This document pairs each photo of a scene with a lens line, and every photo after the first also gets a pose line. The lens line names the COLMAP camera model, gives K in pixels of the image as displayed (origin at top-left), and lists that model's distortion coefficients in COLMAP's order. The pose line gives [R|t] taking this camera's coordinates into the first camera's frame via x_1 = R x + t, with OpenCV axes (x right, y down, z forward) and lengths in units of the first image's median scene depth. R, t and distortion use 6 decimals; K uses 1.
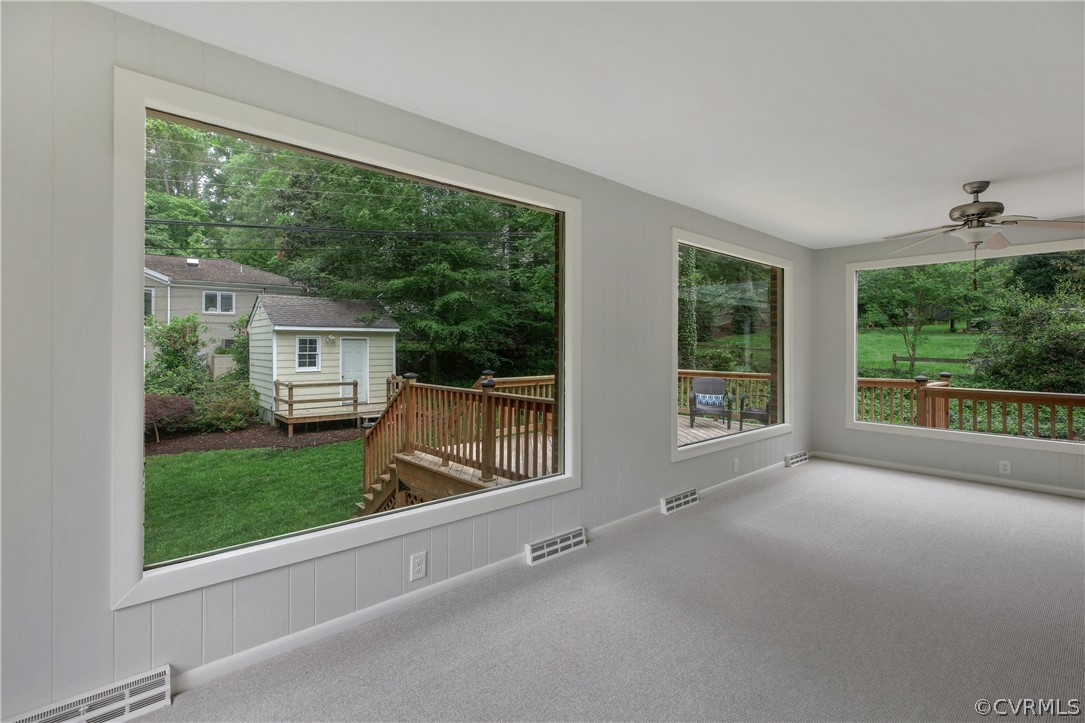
lens RADIAL K [[510.1, 0, 539.4], [0, 510.1, 342.4], [0, 0, 1]] dist [-0.003853, 0.001551]
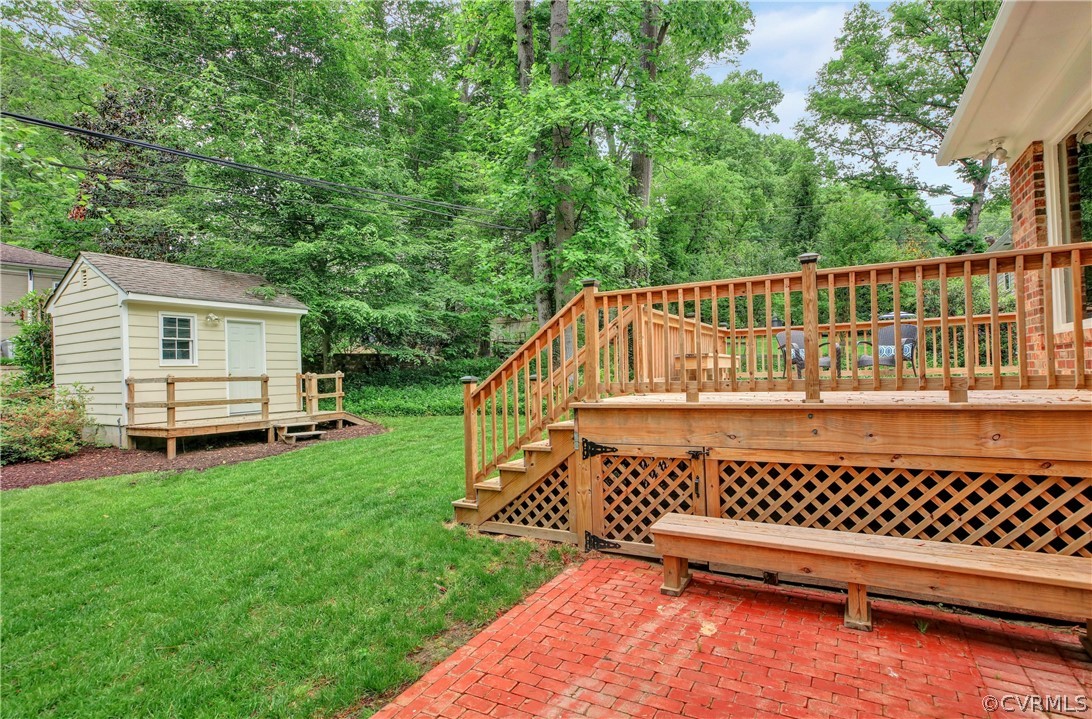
lens RADIAL K [[552.6, 0, 549.5], [0, 552.6, 362.5], [0, 0, 1]] dist [-0.004103, -0.000474]
pose [[0.943841, -0.022721, 0.329617, -0.230288], [0.028197, 0.999532, -0.011844, 0.074966], [-0.329194, 0.020473, 0.944040, 0.149192]]
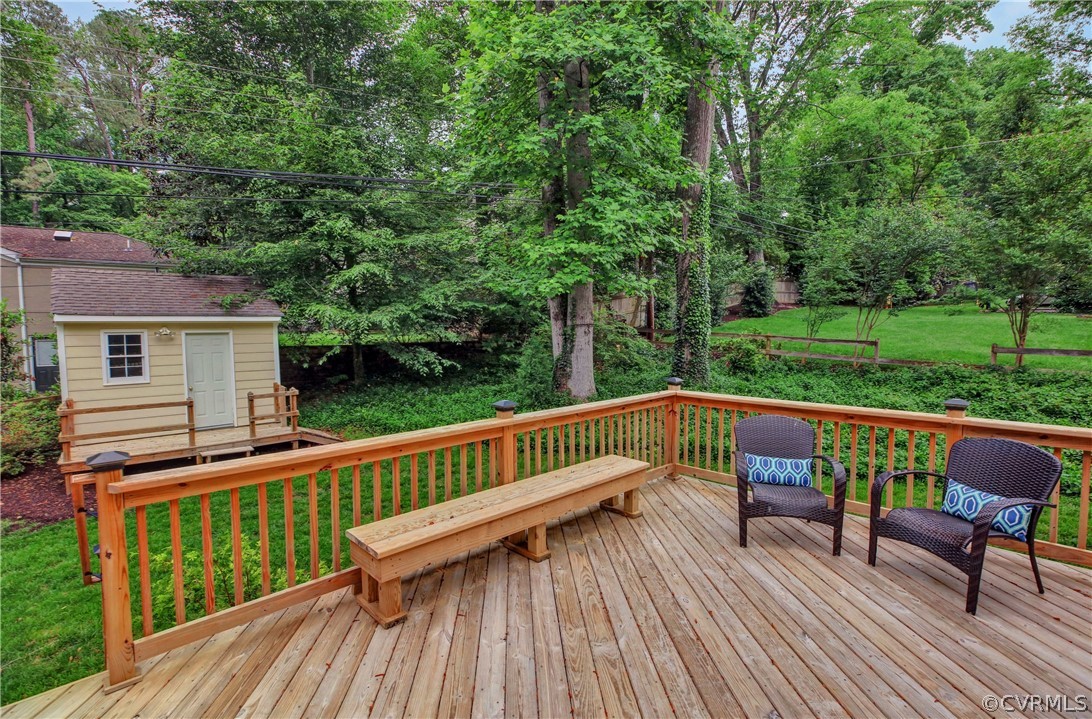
lens RADIAL K [[513.4, 0, 539.1], [0, 513.4, 358.8], [0, 0, 1]] dist [-0.003853, 0.001551]
pose [[0.999879, -0.014622, 0.005363, 0.075777], [0.014279, 0.998142, 0.059228, -0.006933], [-0.006219, -0.059145, 0.998230, 0.335738]]
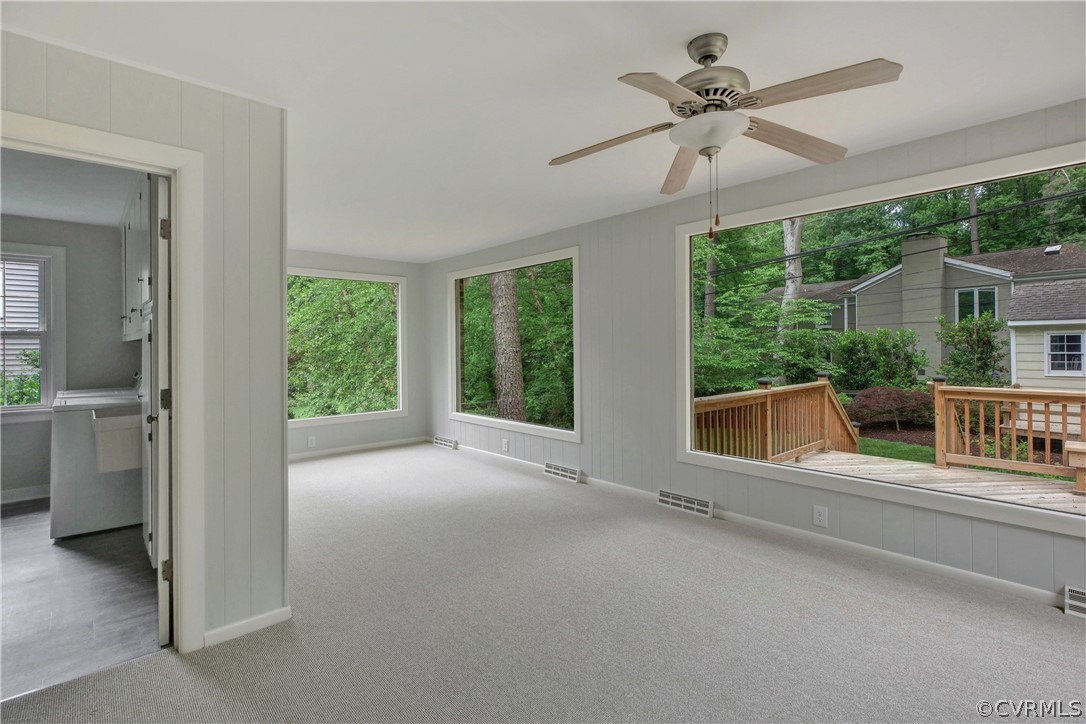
lens RADIAL K [[510.6, 0, 550.1], [0, 510.6, 343.2], [0, 0, 1]] dist [-0.003853, 0.001551]
pose [[0.014918, -0.008967, -0.999849, 0.322790], [0.012699, 0.999881, -0.008778, 0.002749], [0.999808, -0.012567, 0.015030, 0.189202]]
